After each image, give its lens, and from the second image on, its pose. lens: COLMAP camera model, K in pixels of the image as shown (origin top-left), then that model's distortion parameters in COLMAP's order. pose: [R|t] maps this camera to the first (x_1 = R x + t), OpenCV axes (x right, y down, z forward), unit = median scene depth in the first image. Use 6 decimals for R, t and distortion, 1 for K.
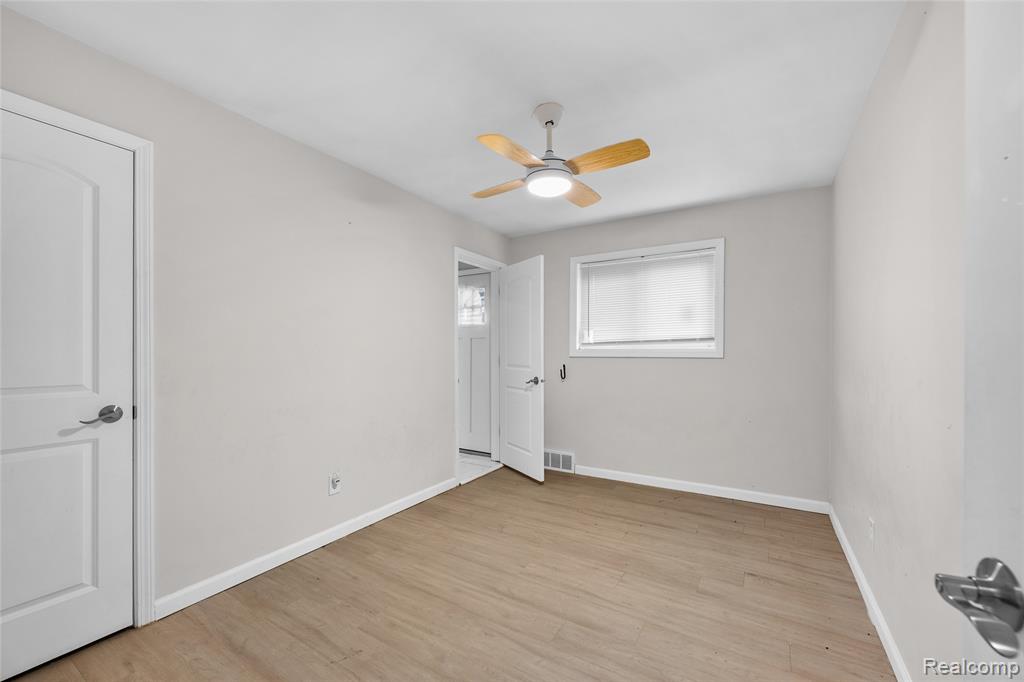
lens RADIAL K [[407.3, 0, 512.0], [0, 407.3, 341.0], [0, 0, 1]] dist [-0.000935, -0.000142]
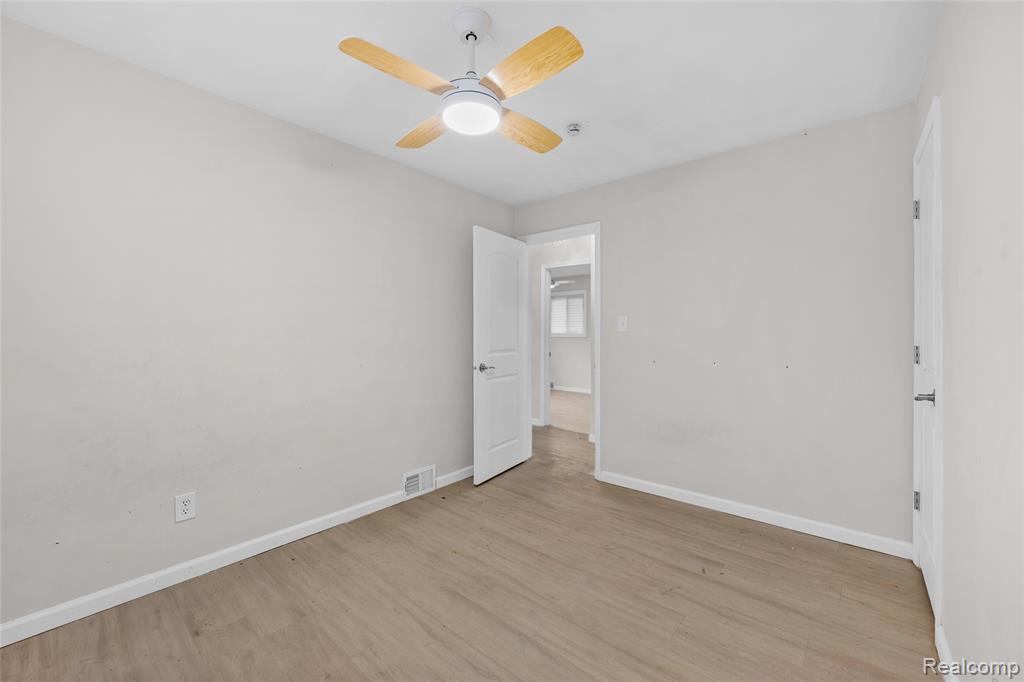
lens RADIAL K [[407.3, 0, 512.0], [0, 407.3, 341.0], [0, 0, 1]] dist [-0.000935, -0.000142]
pose [[-0.988086, -0.002556, 0.153880, -0.111095], [-0.003039, 0.999991, -0.002906, 0.046110], [-0.153871, -0.003339, -0.988085, 1.930687]]
